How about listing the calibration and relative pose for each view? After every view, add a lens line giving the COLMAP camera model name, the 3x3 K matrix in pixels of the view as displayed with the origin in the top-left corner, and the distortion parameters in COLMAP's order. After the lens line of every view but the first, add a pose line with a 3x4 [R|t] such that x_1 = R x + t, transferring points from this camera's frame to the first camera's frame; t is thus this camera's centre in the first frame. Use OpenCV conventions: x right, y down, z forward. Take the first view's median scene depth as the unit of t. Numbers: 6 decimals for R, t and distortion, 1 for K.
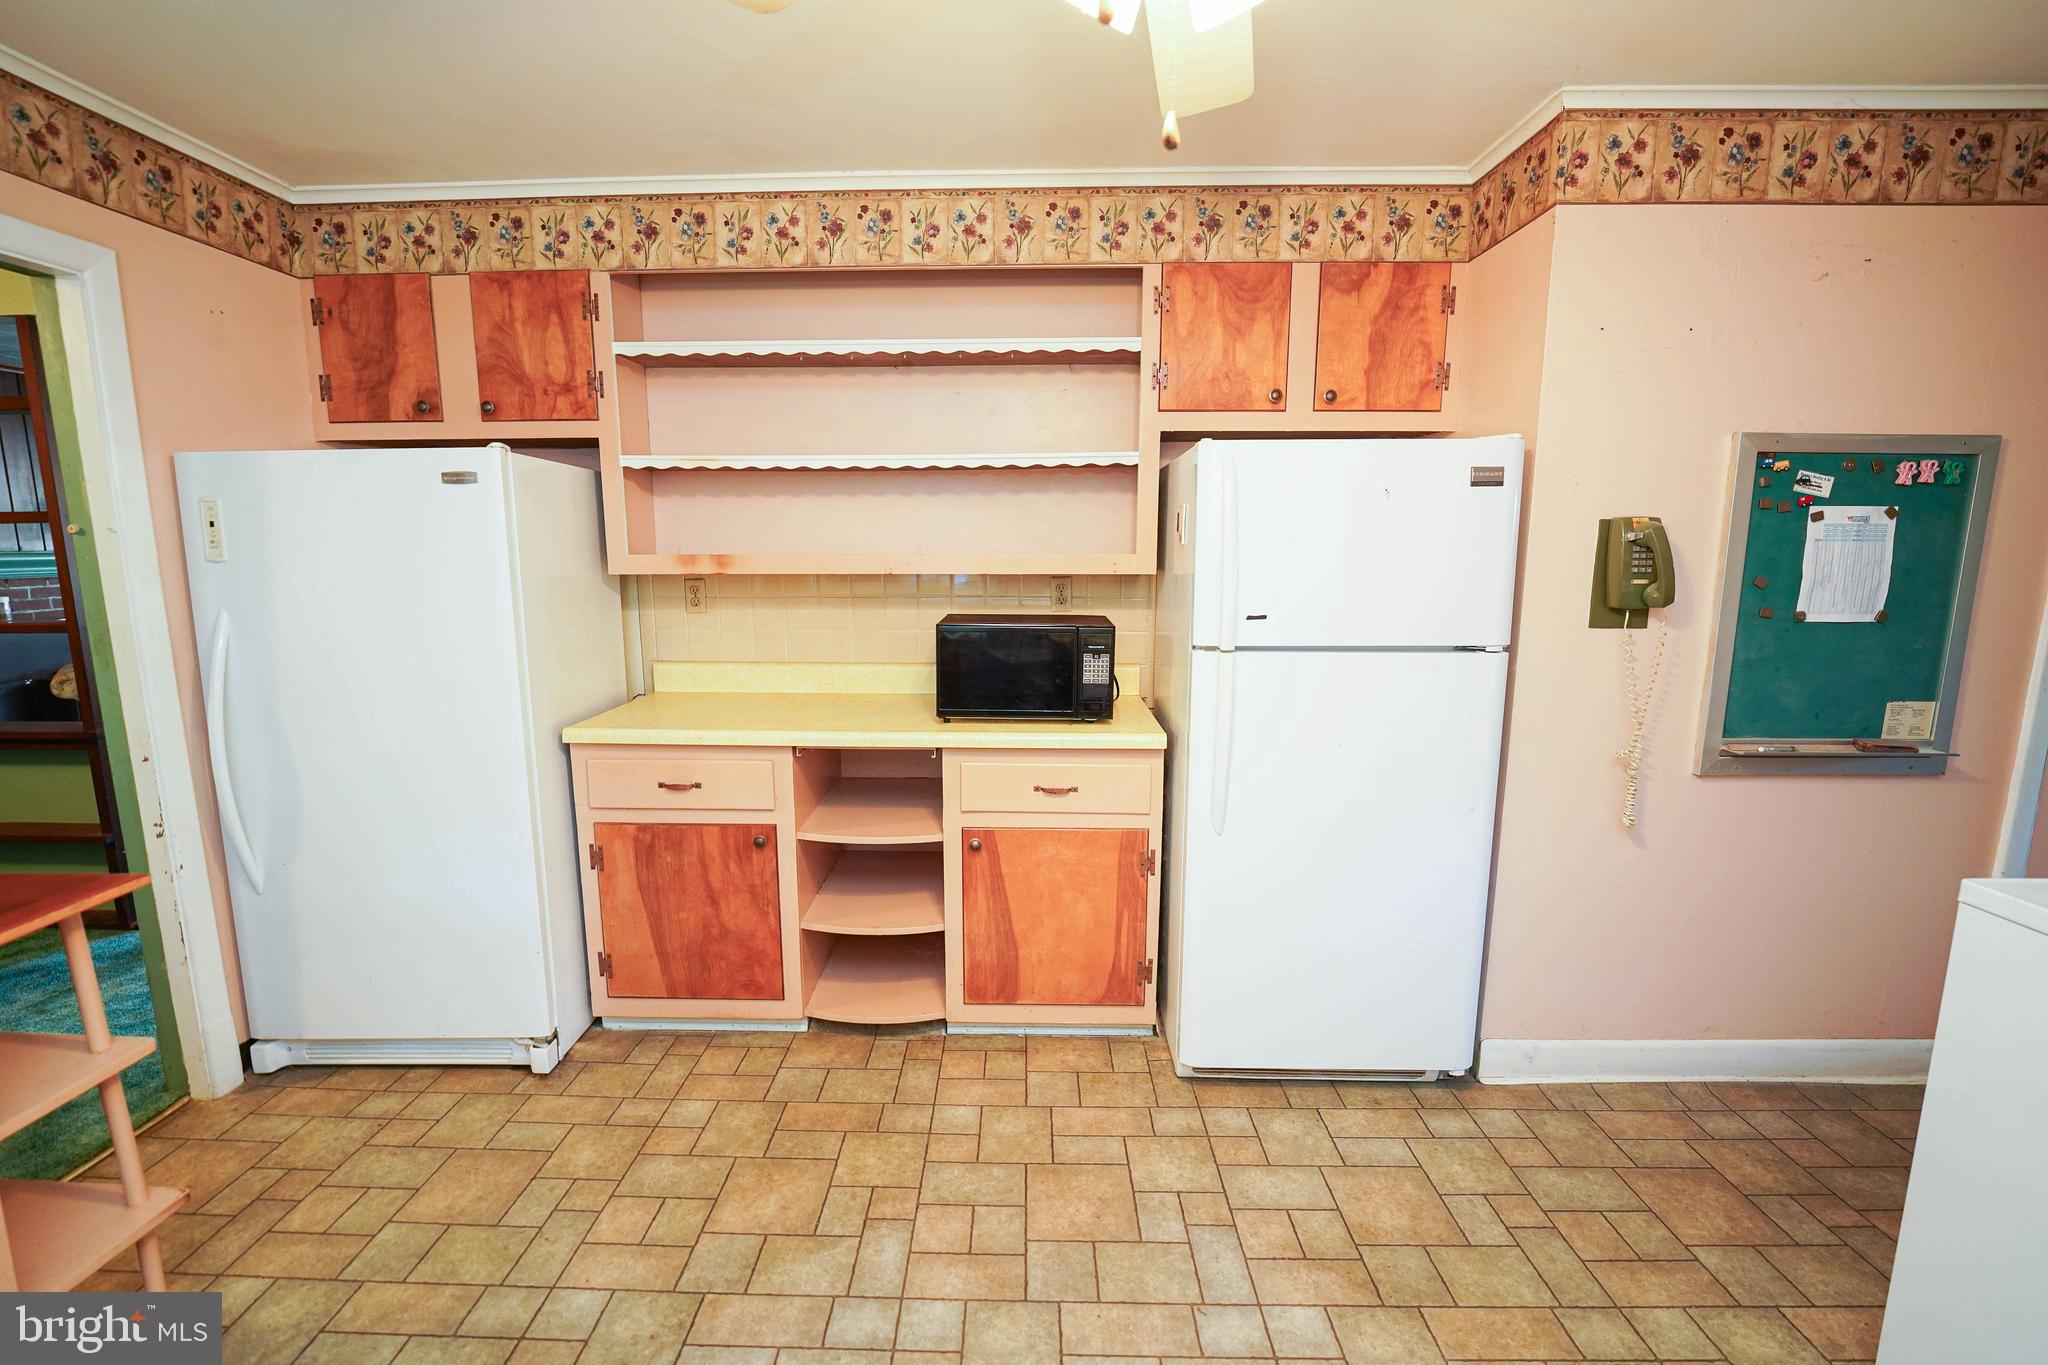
lens RADIAL K [[886.0, 0, 1024.0], [0, 886.0, 682.5], [0, 0, 1]] dist [-0.020285, 0.000426]
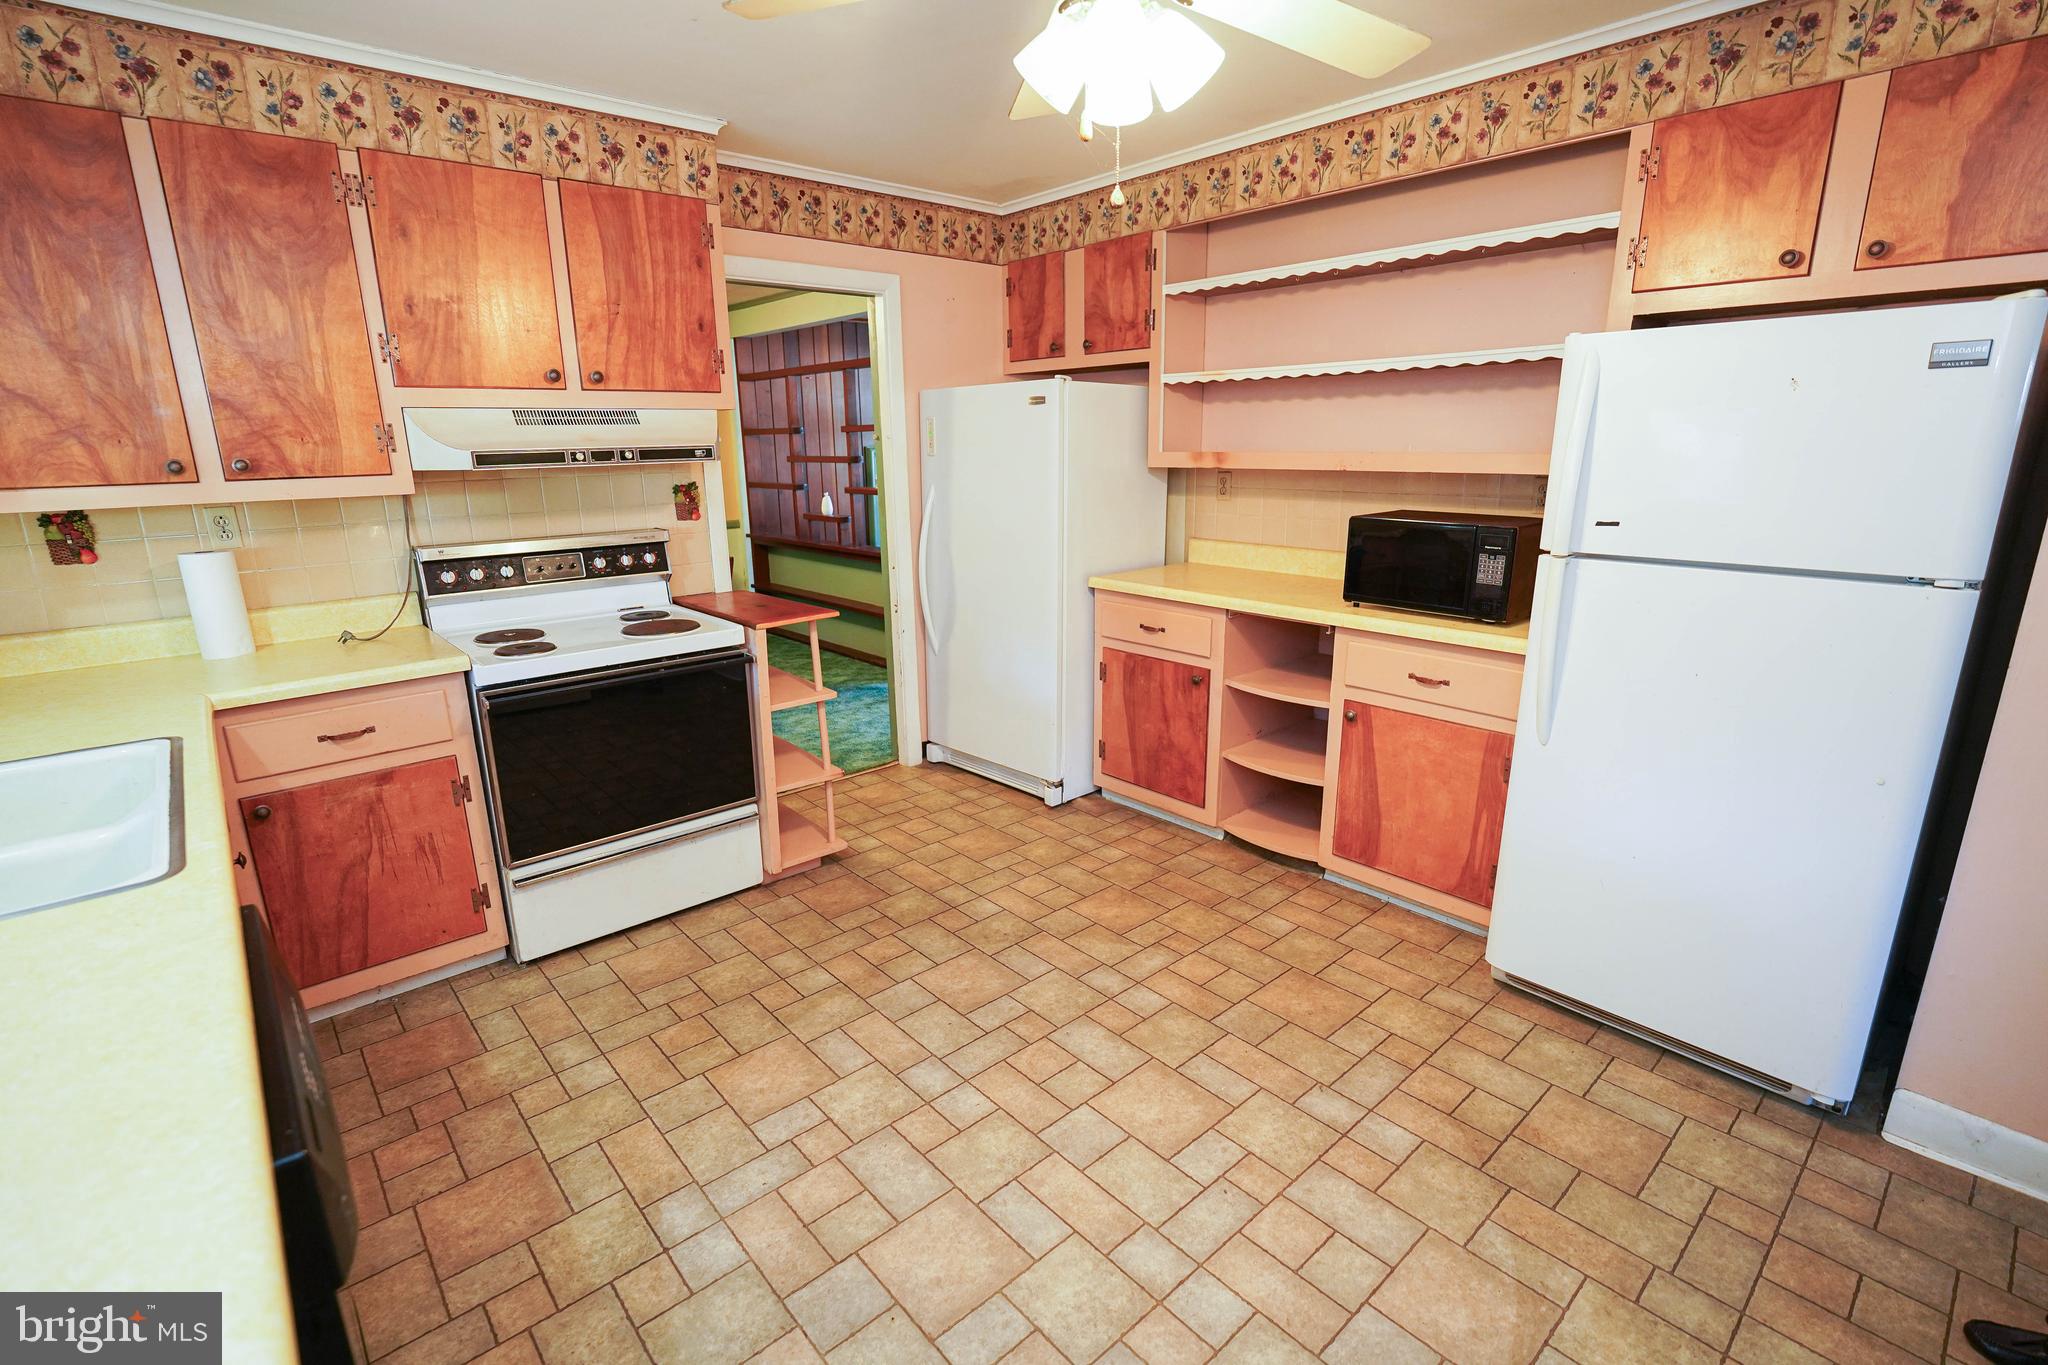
lens RADIAL K [[920.1, 0, 1024.0], [0, 920.1, 682.5], [0, 0, 1]] dist [-0.023229, 0.005743]
pose [[0.685583, 0.178917, -0.705667, 0.464684], [-0.104875, 0.983491, 0.147467, 0.012708], [0.720401, -0.027094, 0.693028, -0.105218]]
